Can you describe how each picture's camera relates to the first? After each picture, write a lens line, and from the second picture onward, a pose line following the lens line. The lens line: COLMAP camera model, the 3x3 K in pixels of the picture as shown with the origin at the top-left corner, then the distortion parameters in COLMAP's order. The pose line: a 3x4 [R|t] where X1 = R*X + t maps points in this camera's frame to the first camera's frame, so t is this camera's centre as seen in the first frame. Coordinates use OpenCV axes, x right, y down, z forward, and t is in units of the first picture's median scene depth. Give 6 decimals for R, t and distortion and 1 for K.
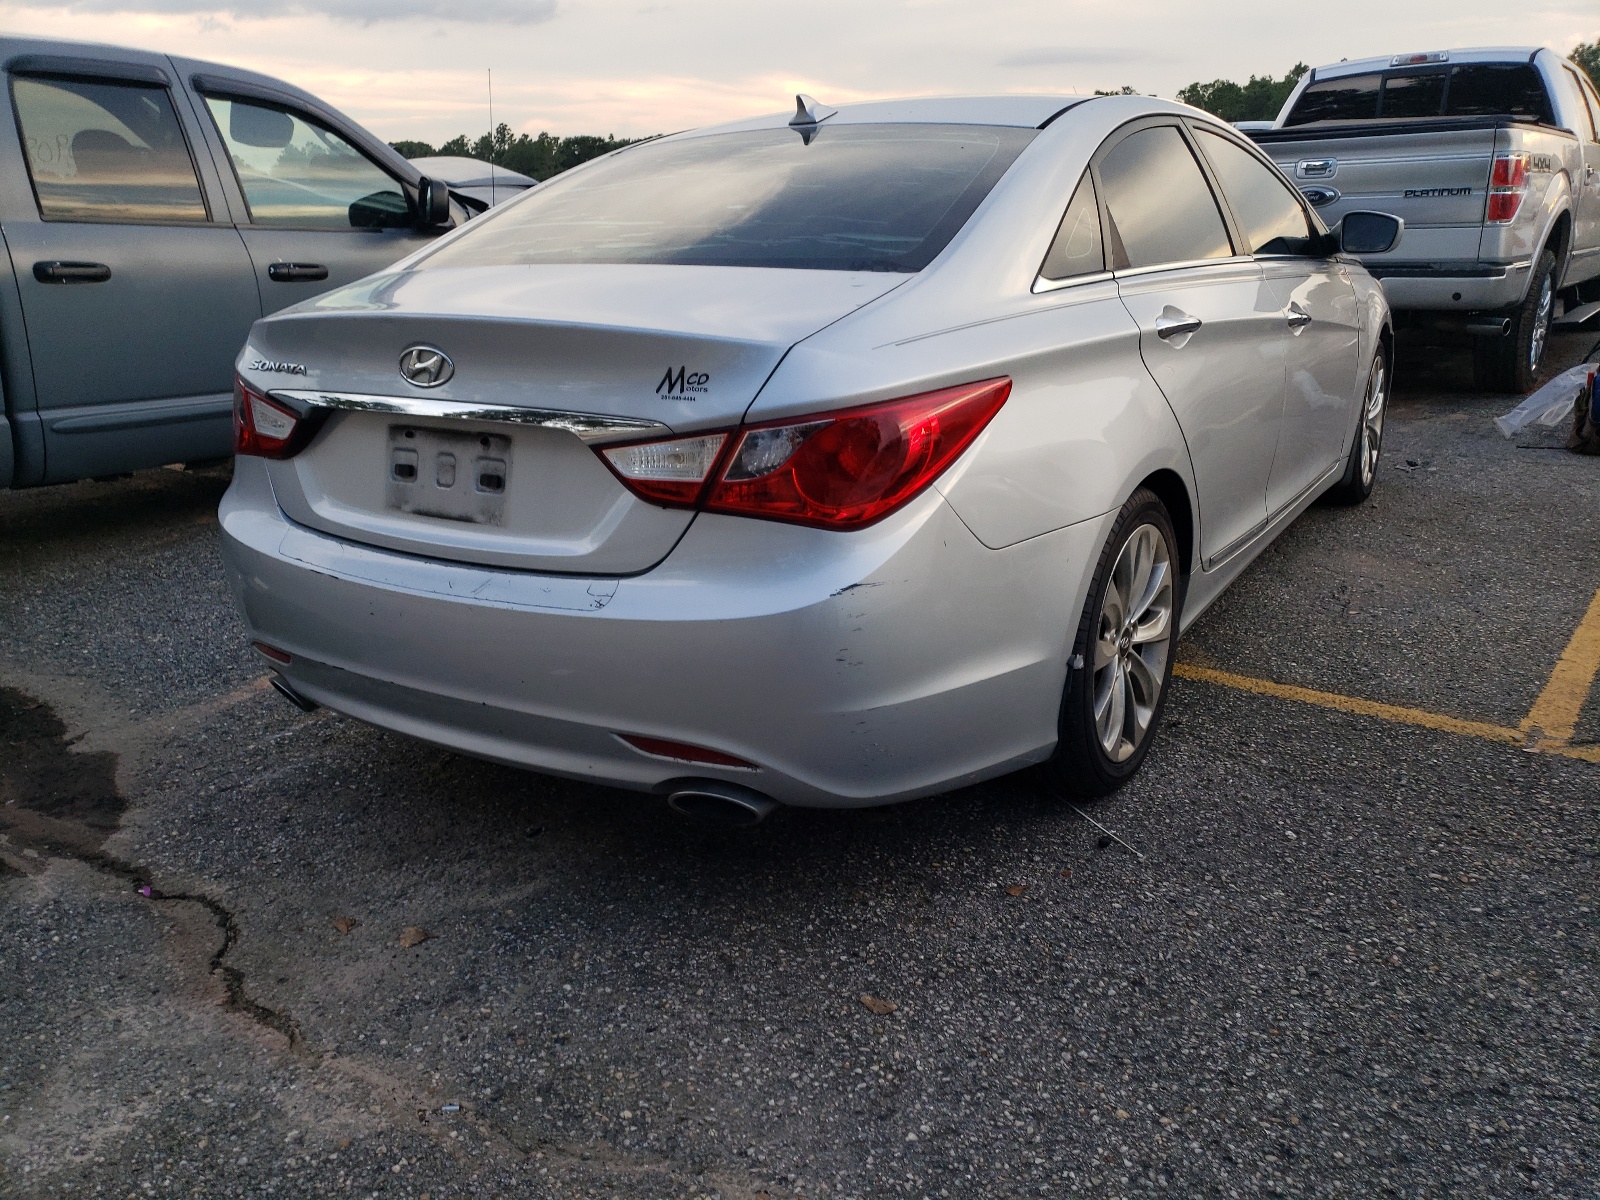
lens RADIAL K [[1292.3, 0, 800.0], [0, 1292.3, 600.0], [0, 0, 1]] dist [0.009029, 0.004153]
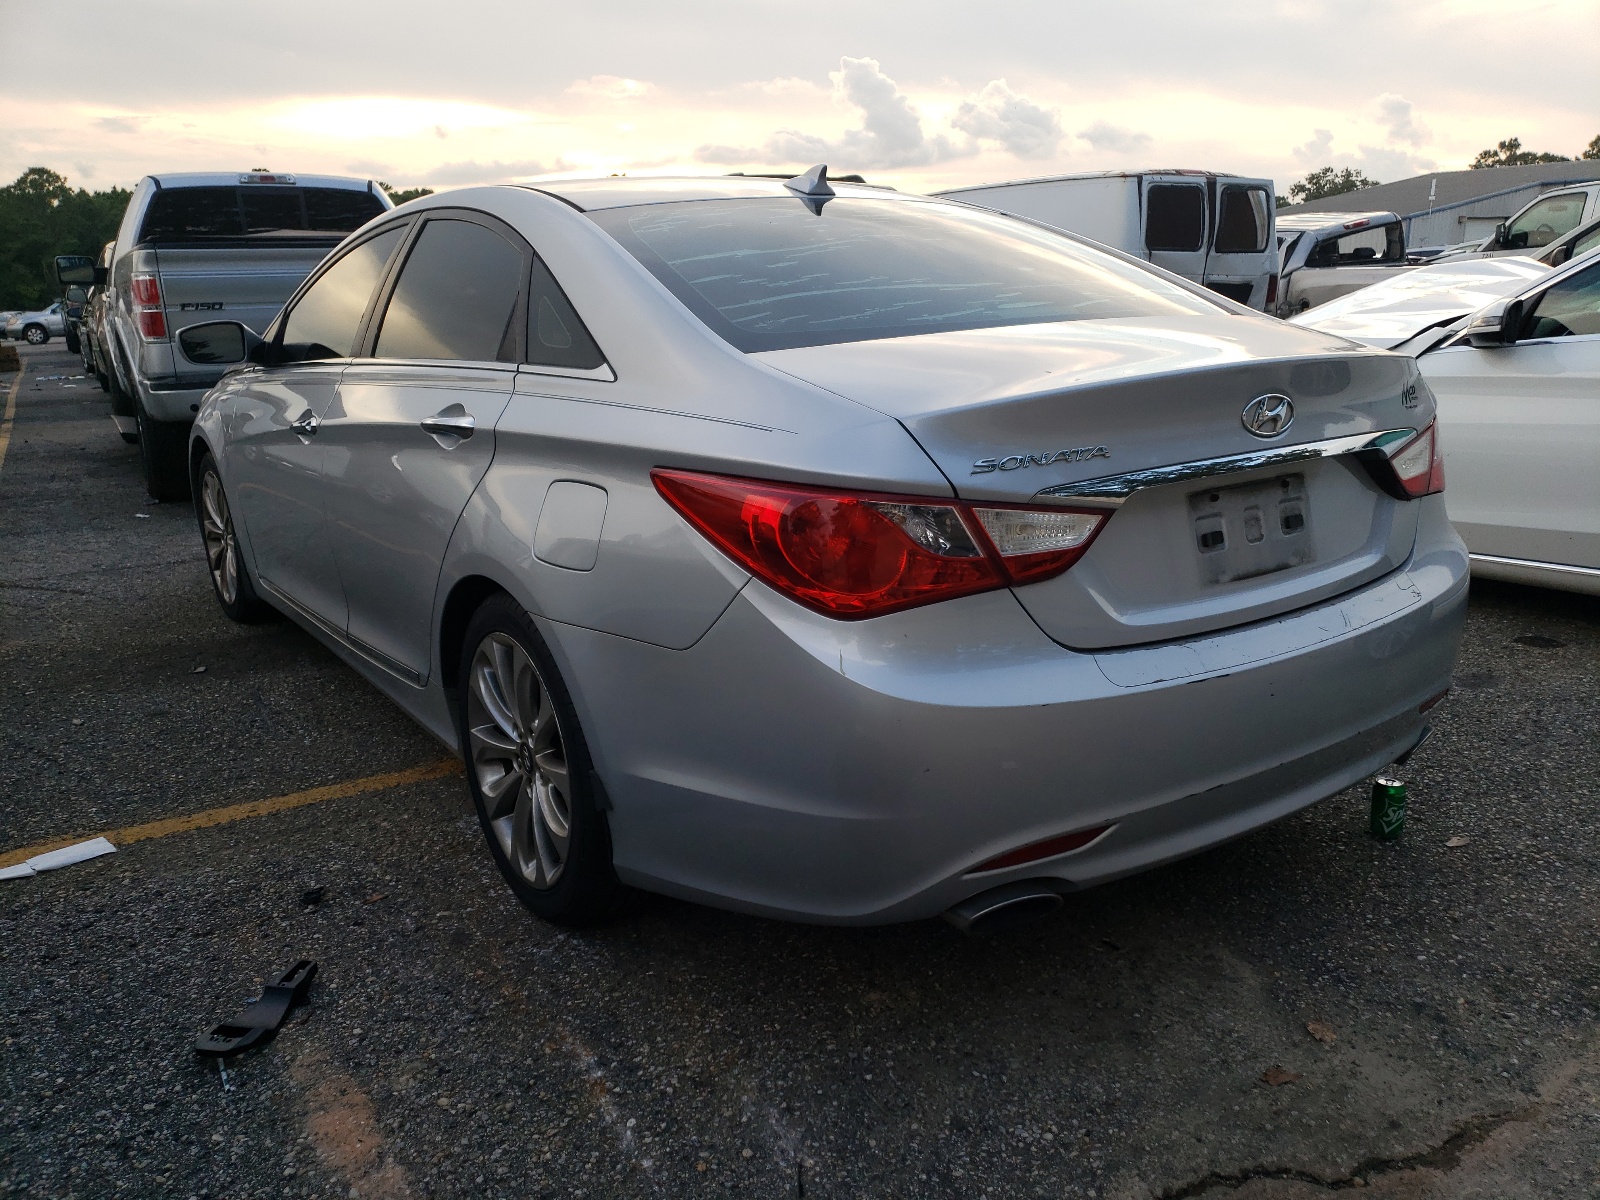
lens RADIAL K [[1292.3, 0, 800.0], [0, 1292.3, 600.0], [0, 0, 1]] dist [0.009029, 0.004153]
pose [[0.372949, -0.206987, 0.904470, -1.249701], [0.296994, 0.950144, 0.094977, -0.233969], [-0.879036, 0.233201, 0.415829, 0.907156]]
